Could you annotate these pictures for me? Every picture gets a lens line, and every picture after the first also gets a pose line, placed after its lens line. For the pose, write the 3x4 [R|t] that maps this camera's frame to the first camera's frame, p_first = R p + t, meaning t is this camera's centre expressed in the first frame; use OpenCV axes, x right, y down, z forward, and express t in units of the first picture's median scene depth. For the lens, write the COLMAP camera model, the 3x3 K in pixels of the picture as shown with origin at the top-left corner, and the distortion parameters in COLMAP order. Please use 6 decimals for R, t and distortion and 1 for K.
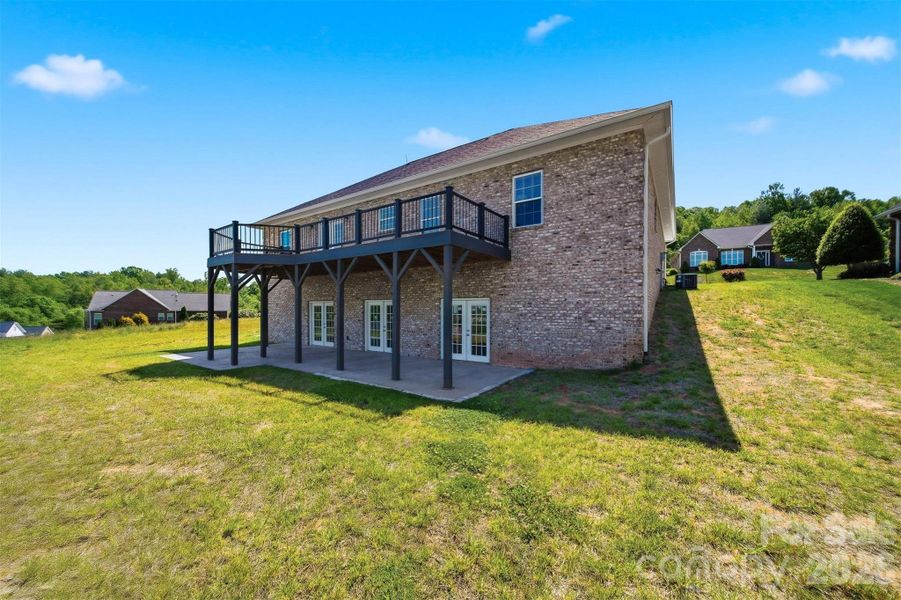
lens RADIAL K [[335.8, 0, 452.7], [0, 335.8, 309.3], [0, 0, 1]] dist [-0.005406, -0.000204]
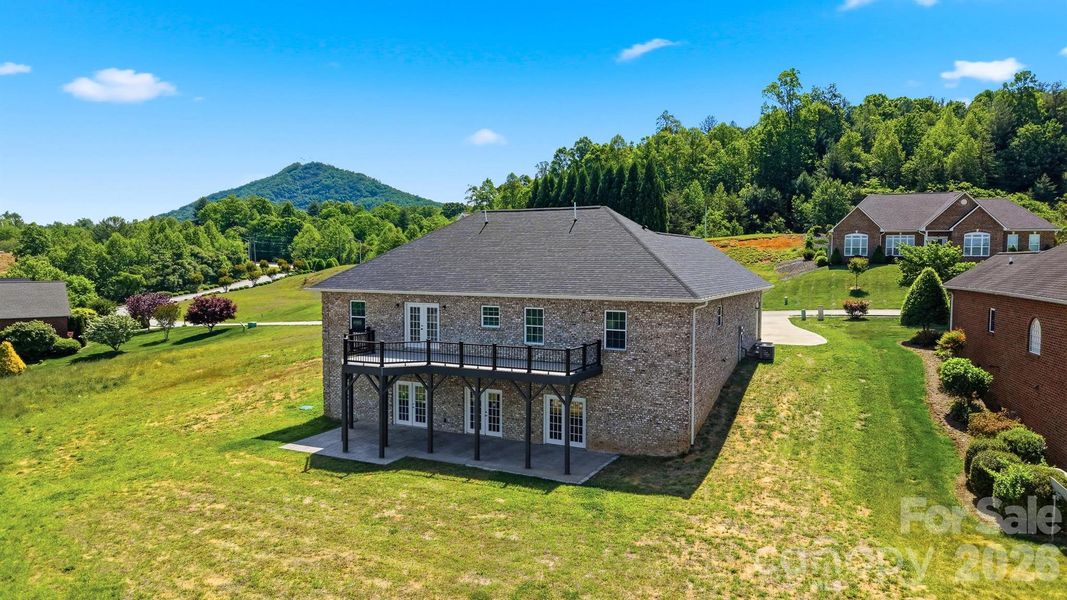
lens RADIAL K [[727.4, 0, 533.5], [0, 727.4, 300.0], [0, 0, 1]] dist [0.044307, -0.061829]
pose [[0.991733, -0.008341, 0.128049, -0.498390], [0.000437, 0.998099, 0.061633, -0.657590], [-0.128319, -0.061068, 0.989851, -1.927769]]
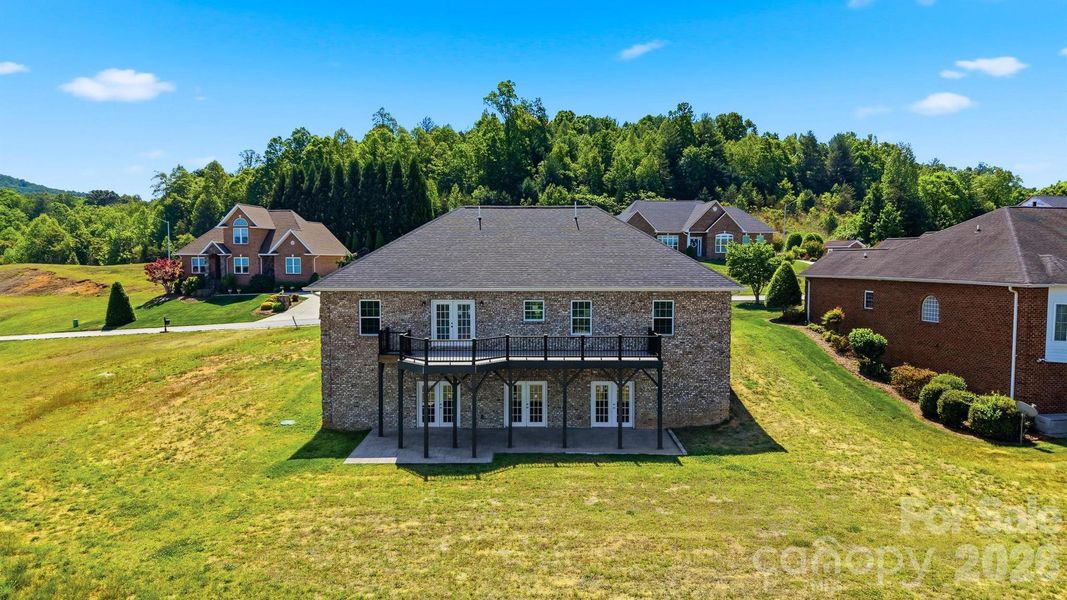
lens RADIAL K [[727.4, 0, 533.5], [0, 727.4, 300.0], [0, 0, 1]] dist [0.044307, -0.061829]
pose [[0.824239, -0.037352, 0.565008, -2.204324], [0.000441, 0.997864, 0.065325, -0.650411], [-0.566241, -0.053595, 0.822495, -1.421867]]
